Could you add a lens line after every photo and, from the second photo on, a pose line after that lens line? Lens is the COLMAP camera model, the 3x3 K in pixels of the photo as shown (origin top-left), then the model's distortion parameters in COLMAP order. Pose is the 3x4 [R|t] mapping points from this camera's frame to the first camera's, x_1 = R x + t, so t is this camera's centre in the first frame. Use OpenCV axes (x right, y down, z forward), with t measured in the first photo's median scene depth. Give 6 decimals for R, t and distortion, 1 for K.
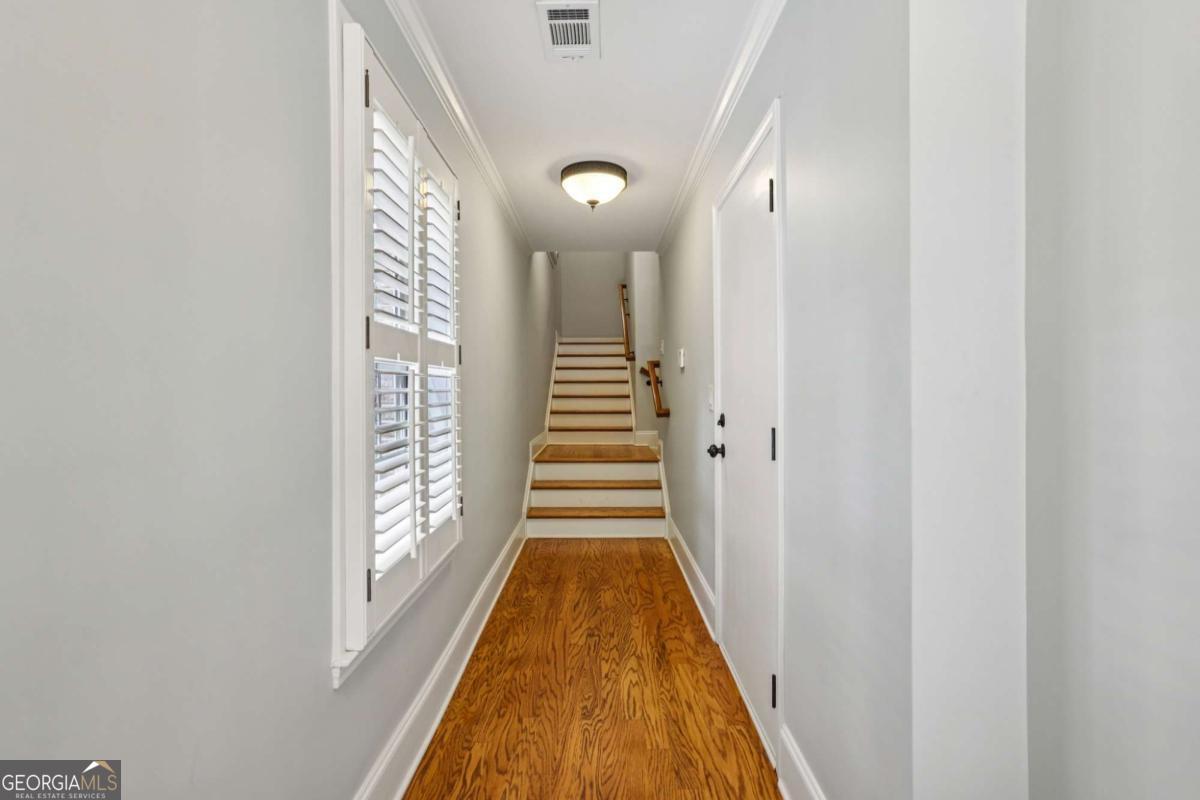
lens RADIAL K [[523.7, 0, 599.6], [0, 523.7, 393.6], [0, 0, 1]] dist [-0.041915, 0.011549]
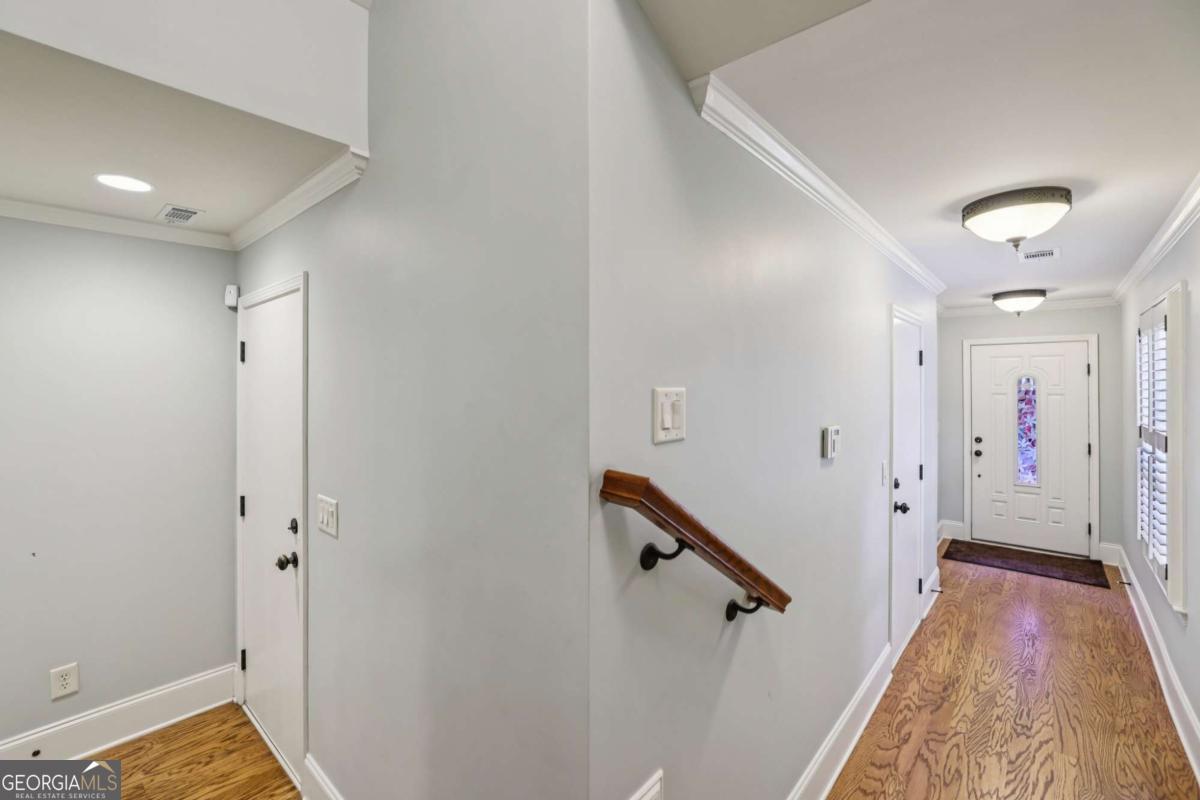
lens RADIAL K [[523.7, 0, 597.0], [0, 523.7, 391.0], [0, 0, 1]] dist [-0.041915, 0.011549]
pose [[-0.748084, -0.005231, 0.663584, -0.043832], [0.011795, 0.999706, 0.021178, -0.197418], [-0.663499, 0.023670, -0.747802, 2.330156]]
